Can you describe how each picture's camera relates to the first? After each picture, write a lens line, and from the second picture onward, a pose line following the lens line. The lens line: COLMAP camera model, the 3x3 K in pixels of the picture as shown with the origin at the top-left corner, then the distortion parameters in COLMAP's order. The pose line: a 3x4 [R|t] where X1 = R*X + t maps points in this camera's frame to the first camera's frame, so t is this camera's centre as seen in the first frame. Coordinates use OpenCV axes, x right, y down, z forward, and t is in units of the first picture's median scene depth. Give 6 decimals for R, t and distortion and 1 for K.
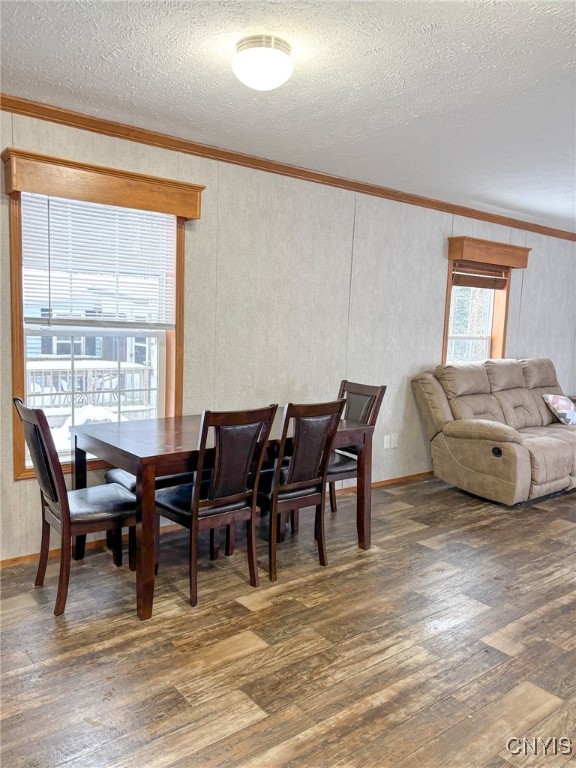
lens RADIAL K [[580.7, 0, 283.4], [0, 580.7, 380.0], [0, 0, 1]] dist [0.042286, -0.045200]
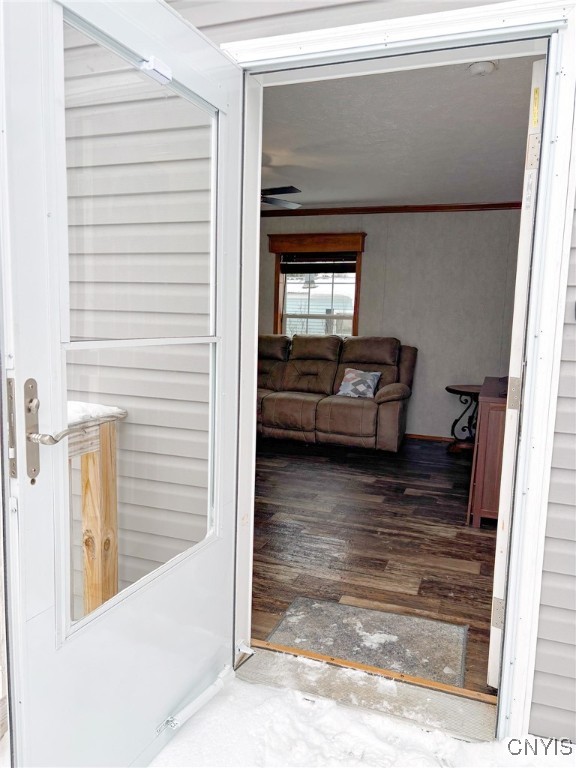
lens RADIAL K [[580.7, 0, 286.7], [0, 580.7, 385.4], [0, 0, 1]] dist [0.042286, -0.045200]
pose [[0.521799, 0.093455, -0.847934, 0.798732], [-0.094176, 0.994216, 0.051624, 0.047263], [0.847854, 0.052918, 0.527582, 0.015536]]
